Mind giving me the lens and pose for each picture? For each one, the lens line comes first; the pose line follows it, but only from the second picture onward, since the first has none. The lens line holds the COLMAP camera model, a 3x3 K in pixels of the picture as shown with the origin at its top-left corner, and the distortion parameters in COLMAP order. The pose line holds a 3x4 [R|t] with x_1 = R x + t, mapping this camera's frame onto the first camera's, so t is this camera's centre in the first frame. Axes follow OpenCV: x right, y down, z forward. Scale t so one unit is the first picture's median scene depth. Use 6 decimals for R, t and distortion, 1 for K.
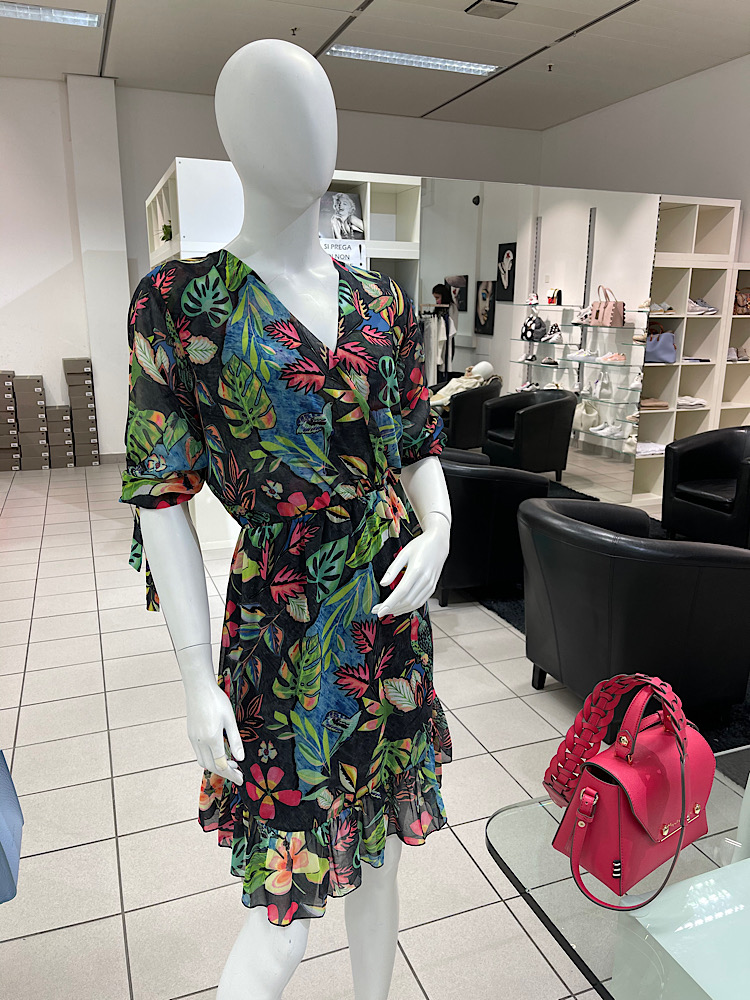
lens RADIAL K [[758.3, 0, 376.2], [0, 758.3, 506.8], [0, 0, 1]] dist [0.079404, -0.112125]
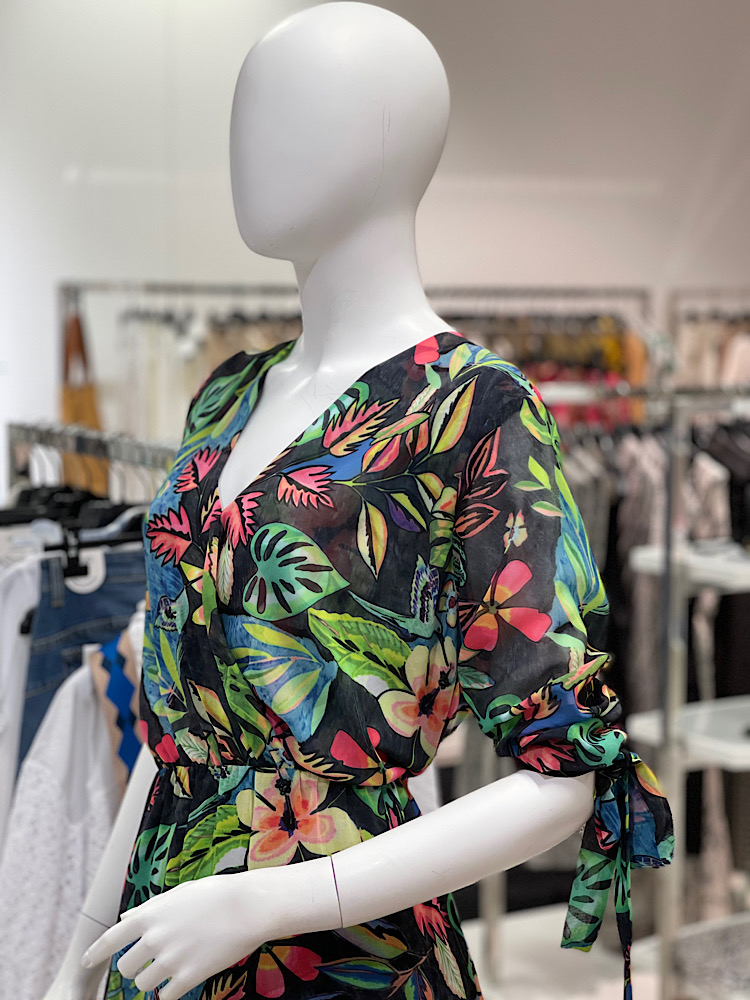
lens RADIAL K [[1865.4, 0, 372.0], [0, 1865.4, 488.9], [0, 0, 1]] dist [0.216213, -0.096799]
pose [[0.151543, 0.090042, -0.984341, 1.332839], [-0.248557, 0.967315, 0.050219, -0.307543], [0.956689, 0.237054, 0.168970, 0.842007]]
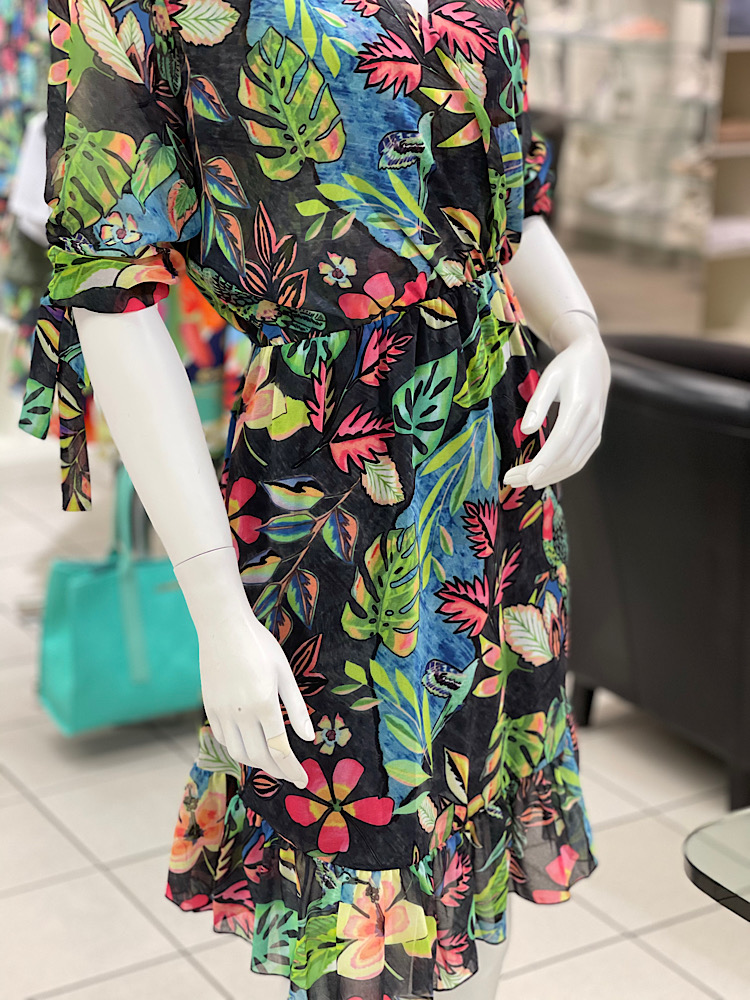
lens RADIAL K [[1865.4, 0, 372.0], [0, 1865.4, 488.9], [0, 0, 1]] dist [0.216213, -0.096799]
pose [[0.981987, -0.049842, 0.182259, -0.359854], [0.041802, 0.997987, 0.047697, 0.072038], [-0.184269, -0.039219, 0.982093, -0.372531]]
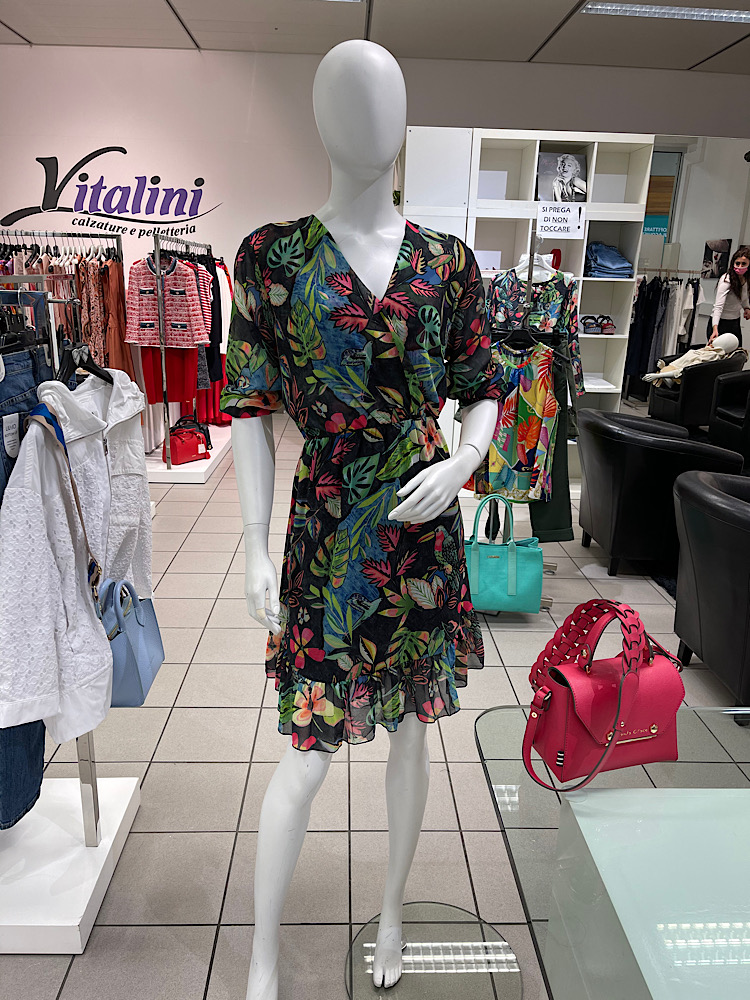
lens RADIAL K [[758.3, 0, 376.2], [0, 758.3, 506.8], [0, 0, 1]] dist [0.079404, -0.112125]
pose [[0.945040, 0.115370, -0.305922, 0.340328], [-0.102234, 0.993028, 0.058678, 0.052589], [0.310559, -0.024177, 0.950247, -0.163782]]
